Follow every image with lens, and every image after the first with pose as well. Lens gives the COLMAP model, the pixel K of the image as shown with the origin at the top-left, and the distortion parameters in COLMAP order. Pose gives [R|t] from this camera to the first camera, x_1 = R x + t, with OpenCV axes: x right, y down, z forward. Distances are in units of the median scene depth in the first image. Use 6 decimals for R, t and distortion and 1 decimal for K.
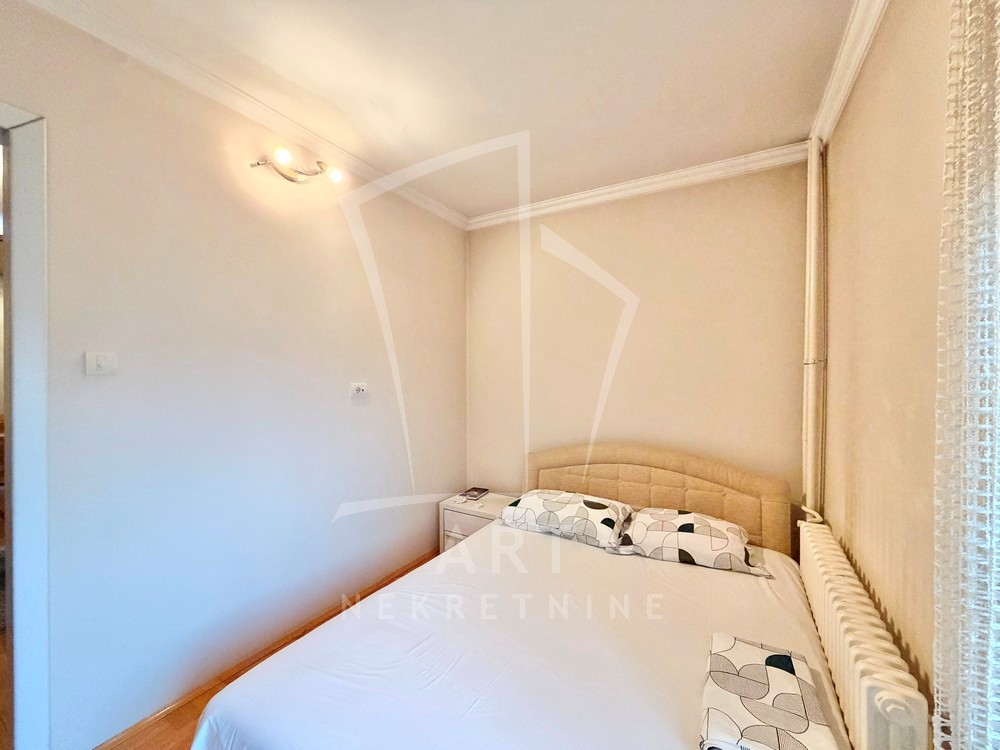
lens RADIAL K [[398.8, 0, 498.3], [0, 398.8, 375.6], [0, 0, 1]] dist [0.002813, -0.000308]
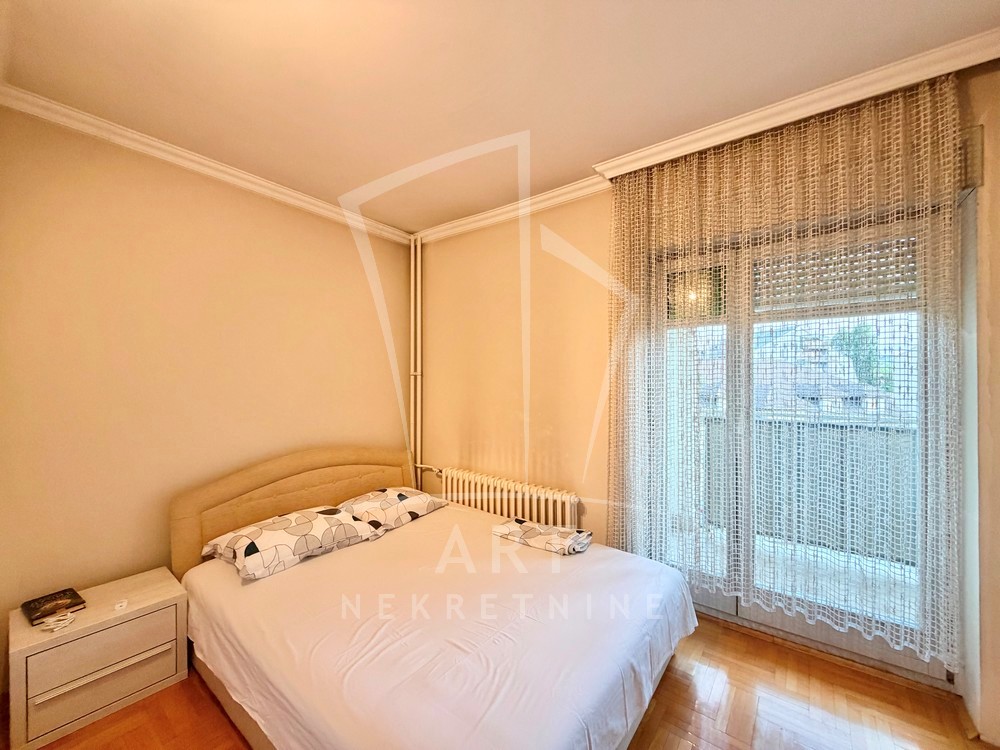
lens RADIAL K [[398.8, 0, 495.1], [0, 398.8, 375.0], [0, 0, 1]] dist [0.002813, -0.000308]
pose [[0.126934, 0.006191, 0.991892, -0.748682], [0.006041, 0.999957, -0.007015, -0.016403], [-0.991893, 0.006882, 0.126891, 0.468297]]
